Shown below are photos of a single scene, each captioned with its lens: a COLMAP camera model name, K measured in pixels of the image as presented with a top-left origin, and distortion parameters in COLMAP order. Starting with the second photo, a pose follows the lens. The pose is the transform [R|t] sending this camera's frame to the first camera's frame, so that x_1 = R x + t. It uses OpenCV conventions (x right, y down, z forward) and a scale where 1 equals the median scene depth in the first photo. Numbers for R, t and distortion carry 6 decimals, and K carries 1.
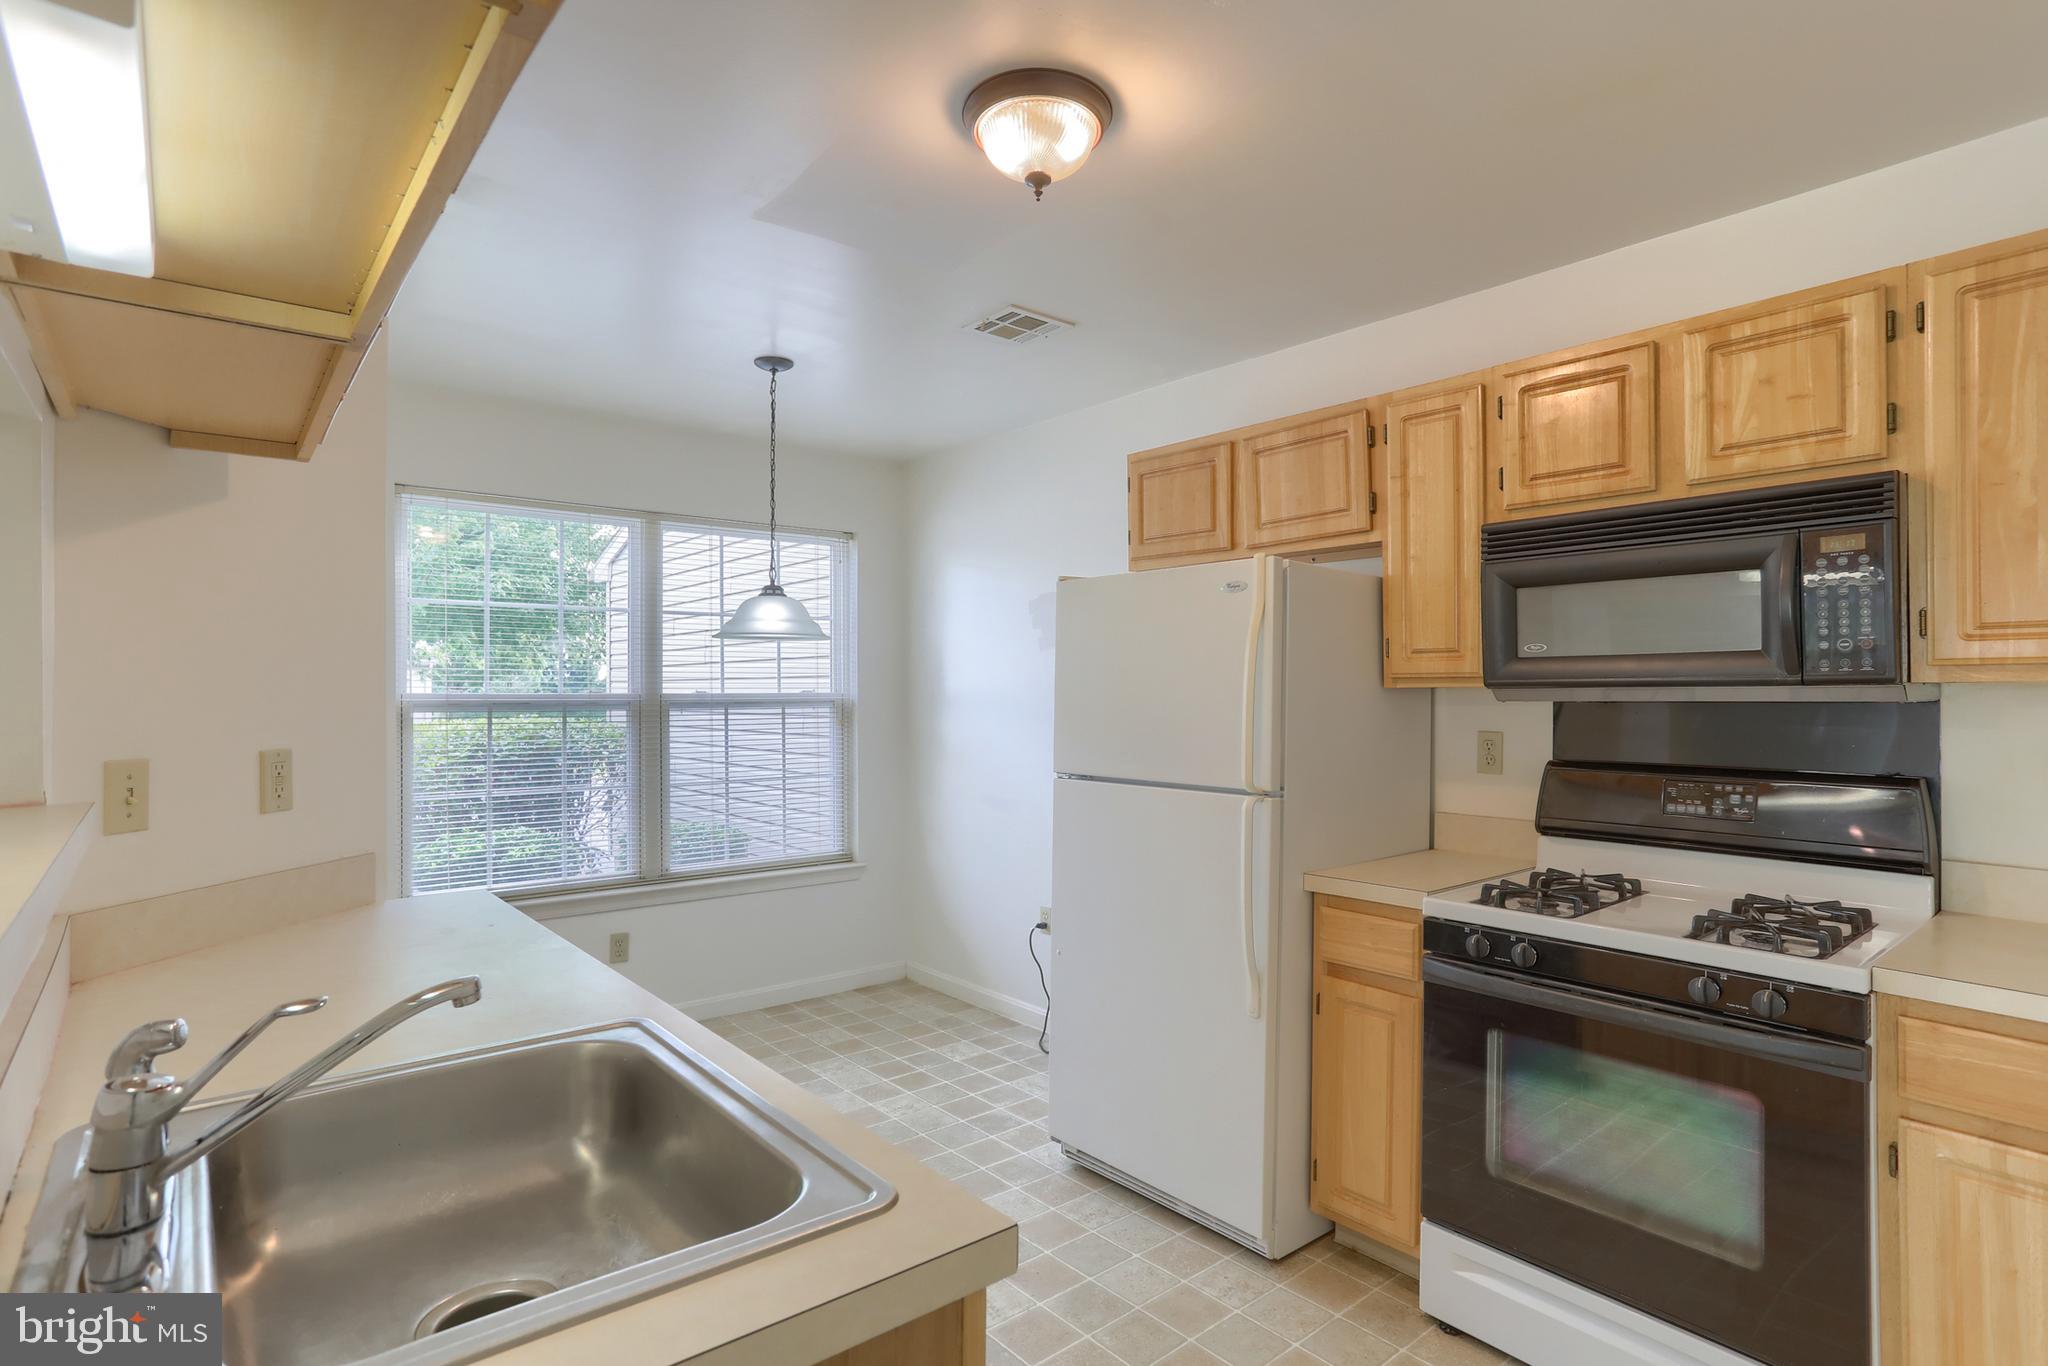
lens RADIAL K [[1026.1, 0, 1038.3], [0, 1026.1, 685.8], [0, 0, 1]] dist [-0.045864, 0.030507]
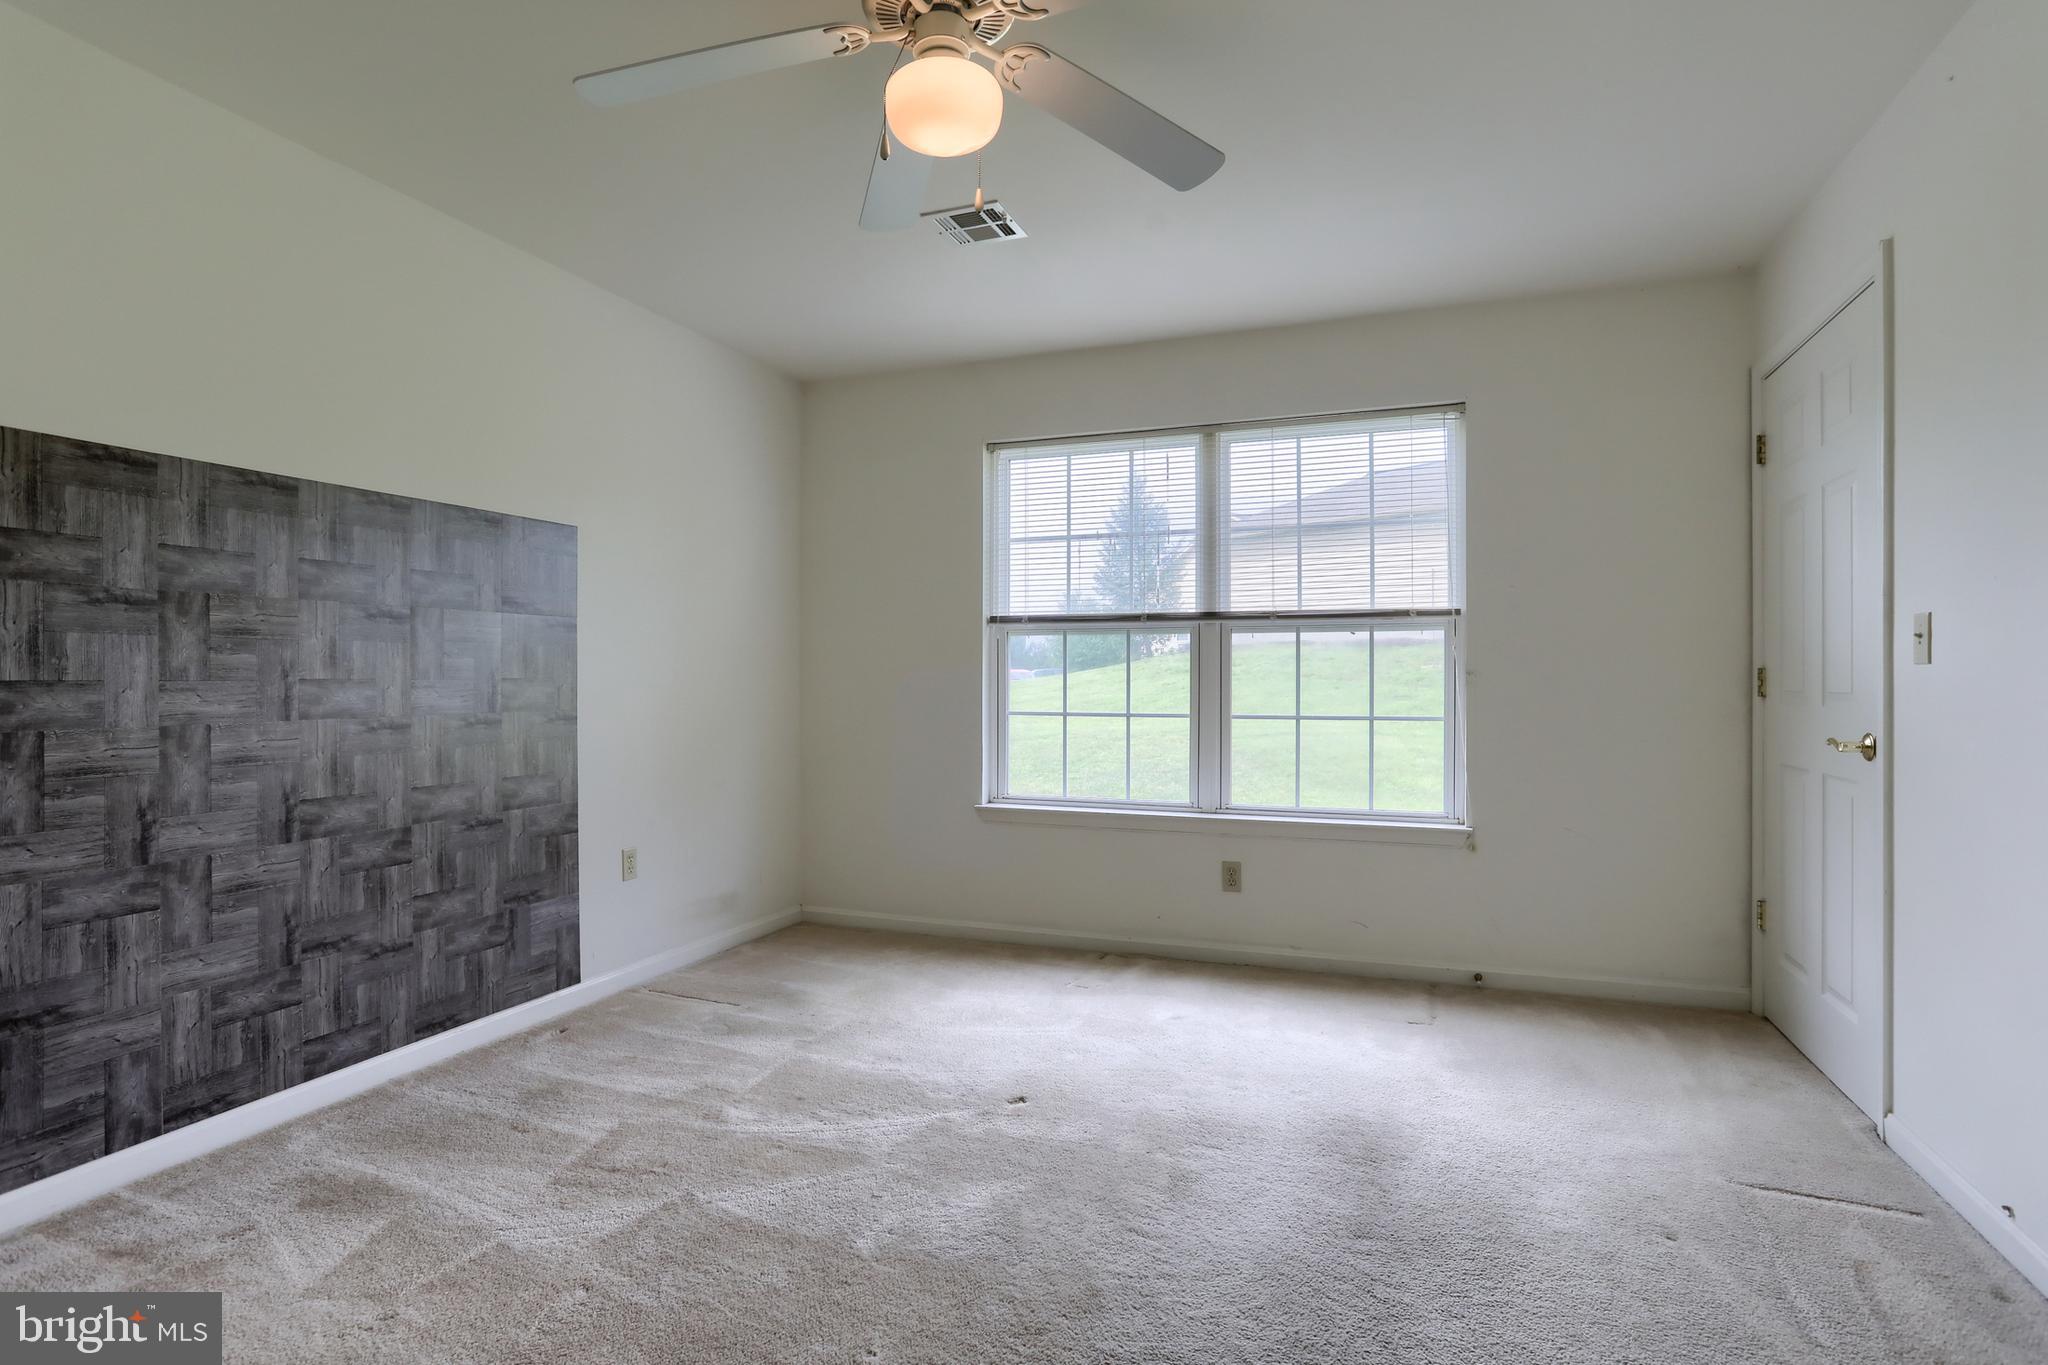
lens RADIAL K [[1026.1, 0, 1029.6], [0, 1026.1, 682.5], [0, 0, 1]] dist [-0.045864, 0.030507]
pose [[0.481561, 0.005646, -0.876394, 0.648902], [0.007647, 0.999914, 0.010644, 0.103897], [0.876379, -0.011828, 0.481477, 0.615982]]
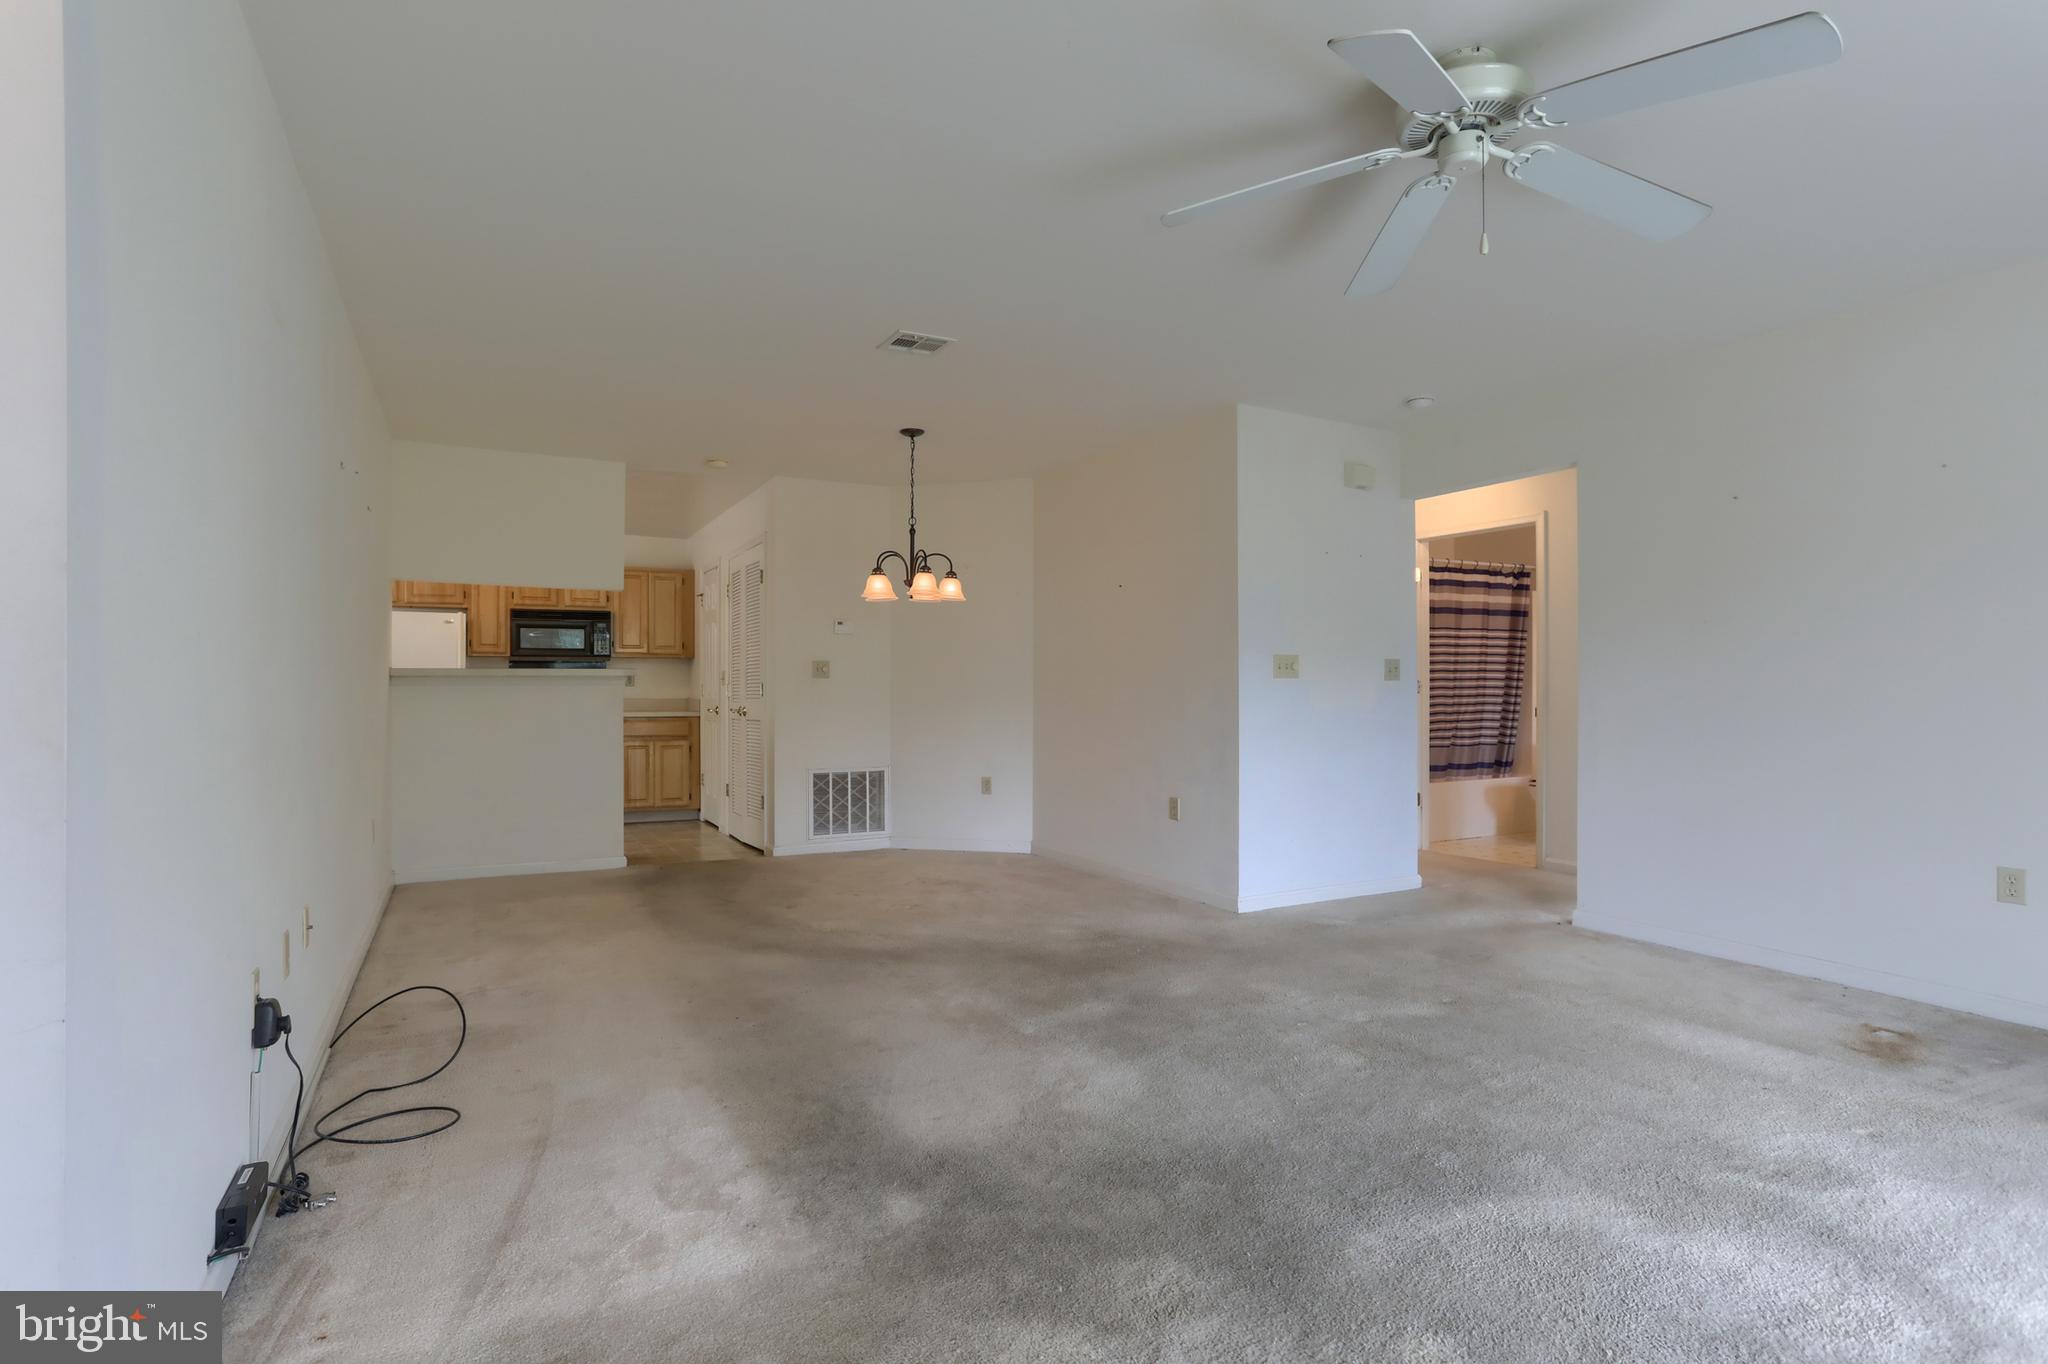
lens RADIAL K [[1026.1, 0, 1037.3], [0, 1026.1, 689.3], [0, 0, 1]] dist [-0.045864, 0.030507]
pose [[0.198683, 0.000425, 0.980064, -2.336427], [-0.005702, 0.999983, 0.000723, 0.091281], [-0.980047, -0.005732, 0.198682, -1.295417]]
